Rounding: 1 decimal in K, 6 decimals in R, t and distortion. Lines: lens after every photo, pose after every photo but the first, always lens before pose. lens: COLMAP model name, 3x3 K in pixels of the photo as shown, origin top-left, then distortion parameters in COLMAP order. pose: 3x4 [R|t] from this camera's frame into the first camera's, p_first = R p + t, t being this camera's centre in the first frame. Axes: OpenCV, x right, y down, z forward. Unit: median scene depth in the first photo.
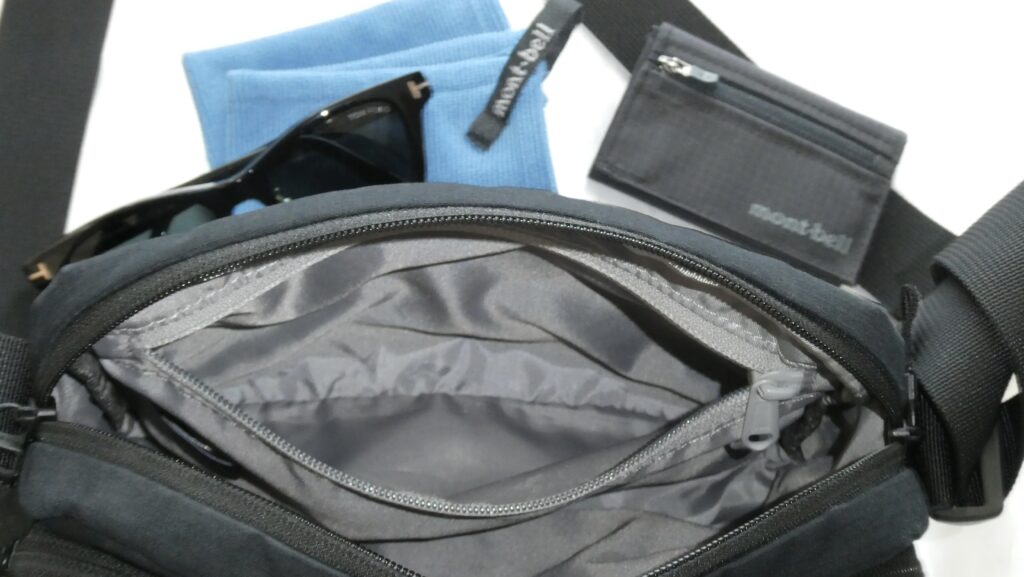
lens RADIAL K [[1558.8, 0, 512.8], [0, 1558.8, 262.9], [0, 0, 1]] dist [0.000547, -0.036358]
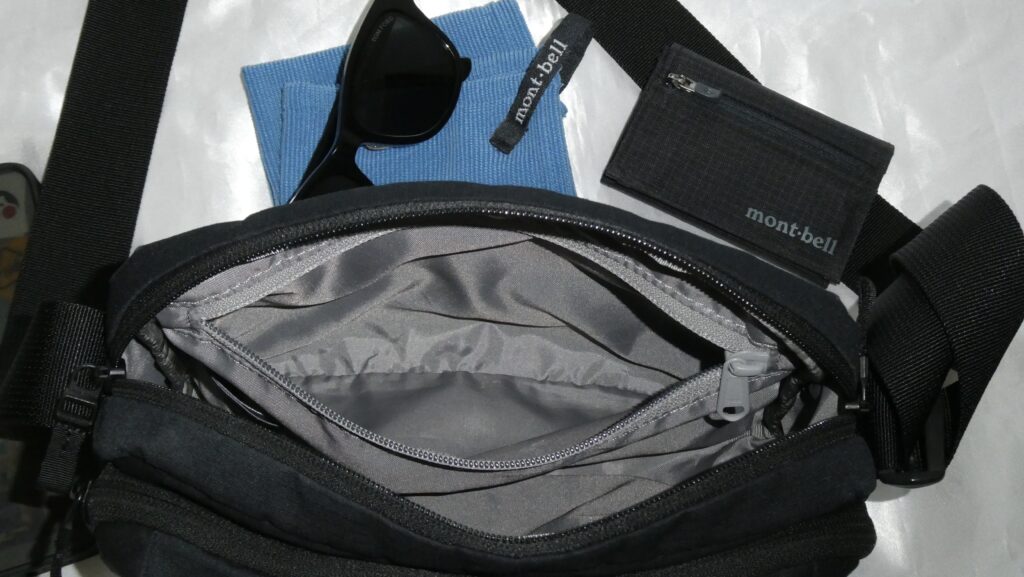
lens RADIAL K [[1651.8, 0, 512.0], [0, 1651.8, 288.5], [0, 0, 1]] dist [0.004263, 0.021007]
pose [[0.998476, 0.018559, -0.051965, 0.056938], [-0.018408, 0.999825, 0.003387, 0.021490], [0.052019, -0.002425, 0.998643, -0.211567]]
